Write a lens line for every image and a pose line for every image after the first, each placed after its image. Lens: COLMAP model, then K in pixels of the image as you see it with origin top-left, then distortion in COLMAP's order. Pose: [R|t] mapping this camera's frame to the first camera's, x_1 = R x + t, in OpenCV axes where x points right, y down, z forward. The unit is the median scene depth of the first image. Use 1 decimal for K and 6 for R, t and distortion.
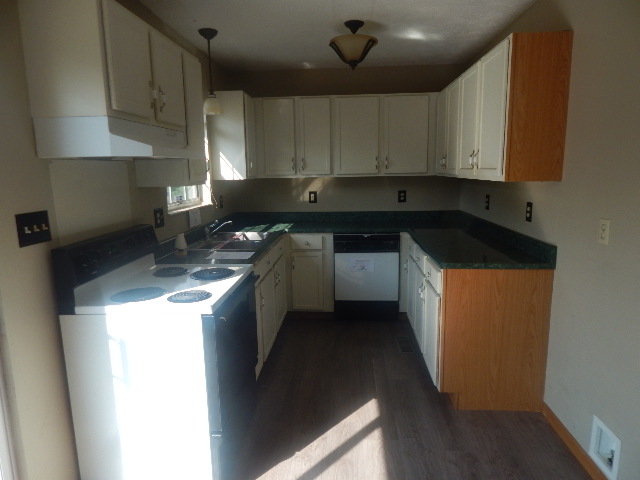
lens RADIAL K [[421.6, 0, 316.4], [0, 421.6, 236.0], [0, 0, 1]] dist [-0.004395, 0.000274]
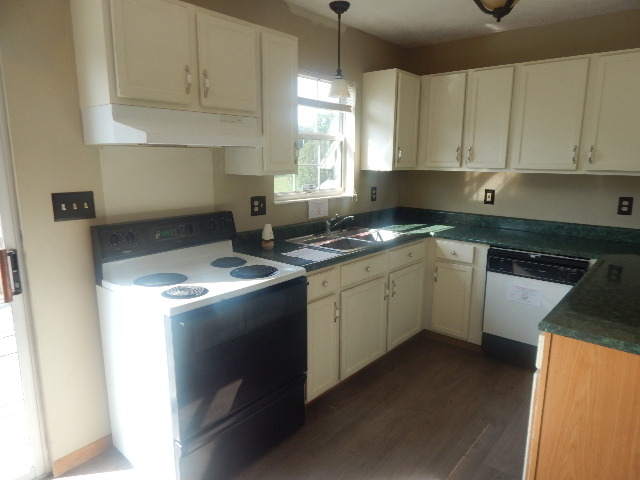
lens RADIAL K [[421.6, 0, 321.4], [0, 421.6, 235.9], [0, 0, 1]] dist [-0.004395, 0.000274]
pose [[0.806127, 0.131631, -0.576916, 0.236345], [-0.115581, 0.991192, 0.064652, -0.038951], [0.580345, 0.014563, 0.814241, 0.200296]]
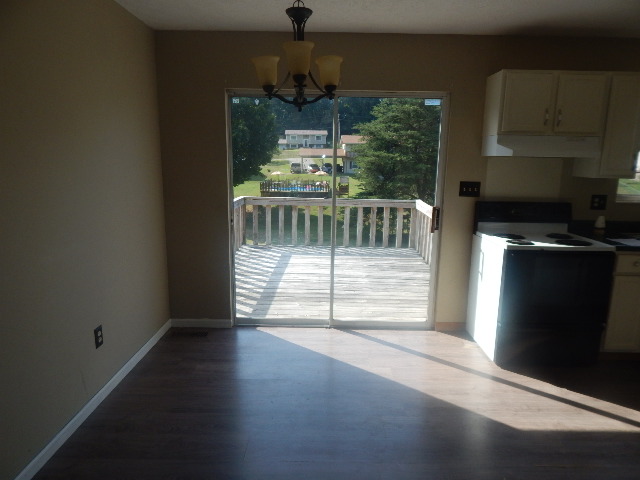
lens RADIAL K [[421.6, 0, 321.8], [0, 421.6, 239.8], [0, 0, 1]] dist [-0.004395, 0.000274]
pose [[0.064600, 0.210502, -0.975457, 0.611349], [-0.178803, 0.964121, 0.196214, -0.024320], [0.981762, 0.161739, 0.099921, 0.042767]]
